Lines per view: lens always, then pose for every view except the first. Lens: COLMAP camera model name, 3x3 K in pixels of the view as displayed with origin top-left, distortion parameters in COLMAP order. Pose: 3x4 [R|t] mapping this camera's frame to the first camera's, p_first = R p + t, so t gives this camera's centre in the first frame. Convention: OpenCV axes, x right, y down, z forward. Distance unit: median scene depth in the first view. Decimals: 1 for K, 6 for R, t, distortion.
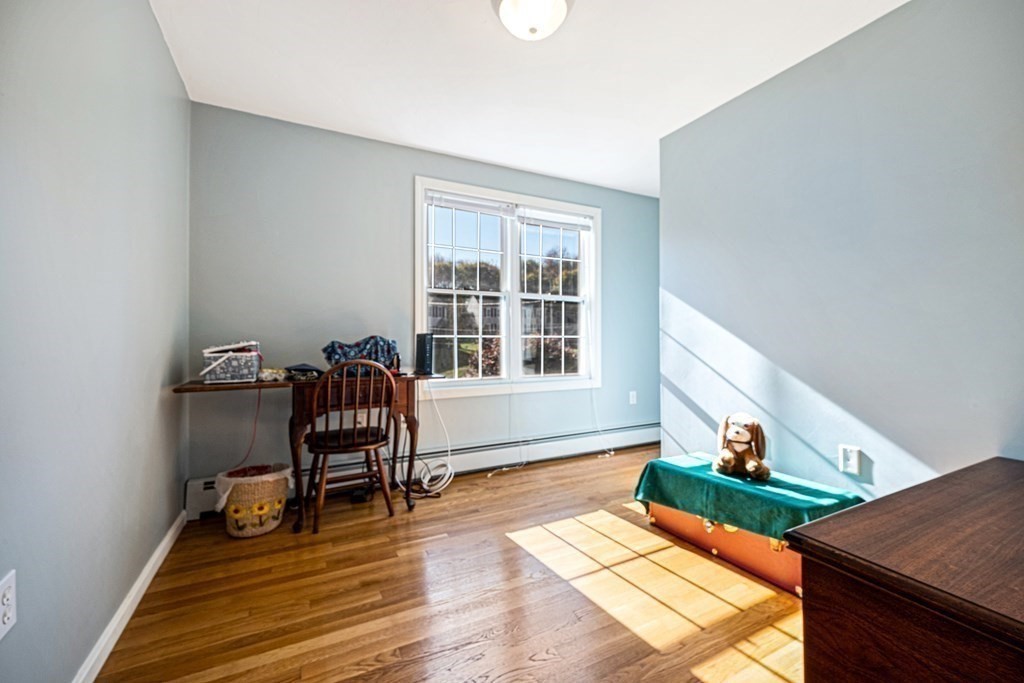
lens RADIAL K [[418.0, 0, 514.9], [0, 418.0, 339.6], [0, 0, 1]] dist [-0.001453, -0.000089]
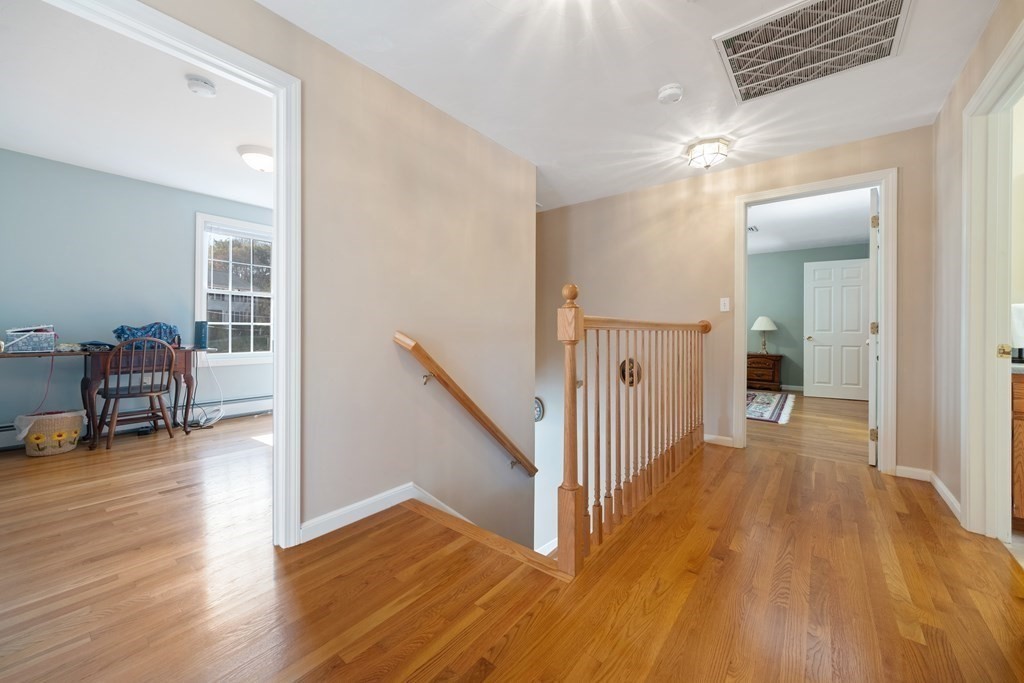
lens RADIAL K [[386.3, 0, 505.6], [0, 386.3, 331.6], [0, 0, 1]] dist [0.003942, 0.000709]
pose [[0.924232, 0.010029, 0.381700, 0.290812], [-0.012900, 0.999904, 0.004963, 0.000989], [-0.381614, -0.009511, 0.924273, -0.780295]]
